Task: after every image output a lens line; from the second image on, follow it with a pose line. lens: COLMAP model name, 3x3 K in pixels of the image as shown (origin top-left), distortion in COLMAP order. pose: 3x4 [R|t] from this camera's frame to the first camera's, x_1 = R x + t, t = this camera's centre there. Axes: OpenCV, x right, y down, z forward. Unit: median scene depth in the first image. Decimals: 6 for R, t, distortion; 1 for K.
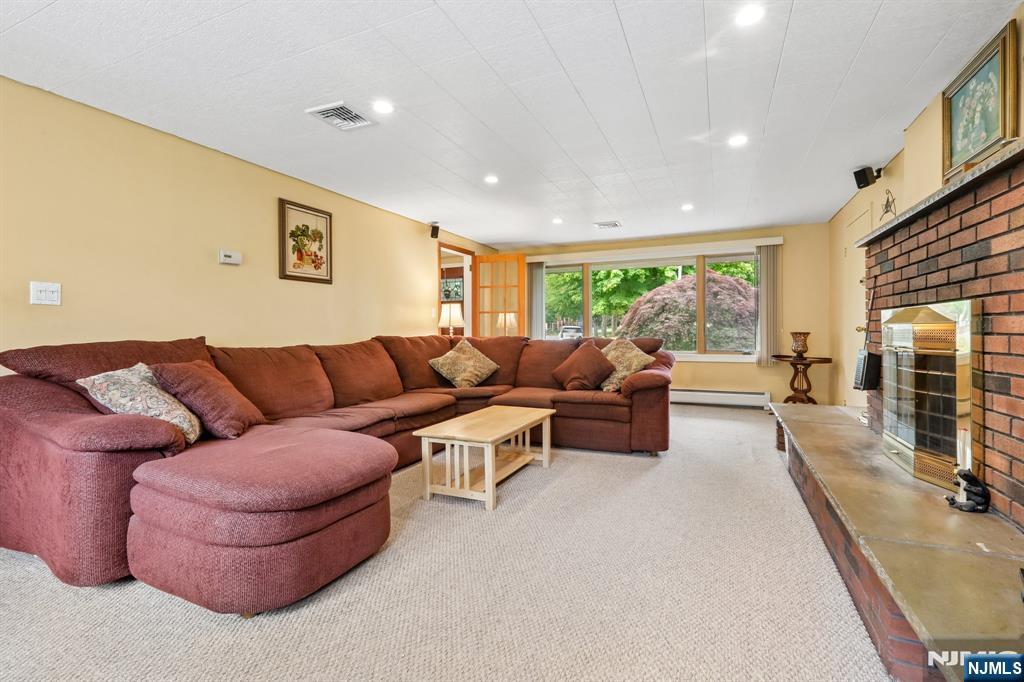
lens RADIAL K [[462.8, 0, 517.9], [0, 462.8, 335.7], [0, 0, 1]] dist [0.005730, 0.000483]
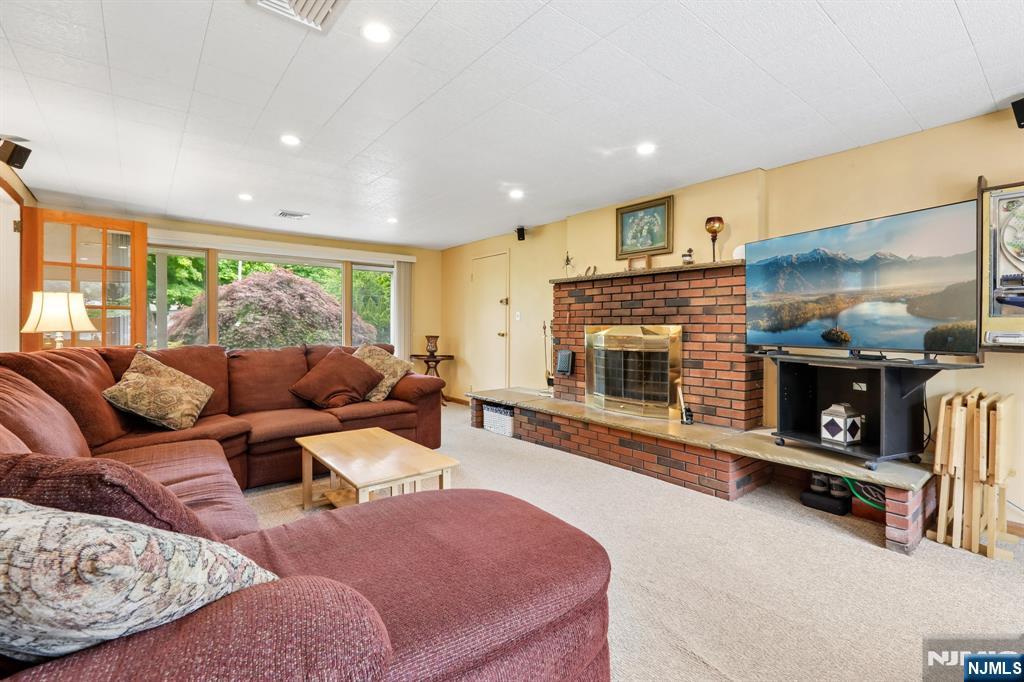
lens RADIAL K [[462.8, 0, 518.9], [0, 462.8, 334.8], [0, 0, 1]] dist [0.005730, 0.000483]
pose [[0.450669, -0.007842, 0.892657, -0.480420], [0.005321, 0.999967, 0.006099, -0.019695], [-0.892675, 0.002001, 0.450696, 0.274408]]
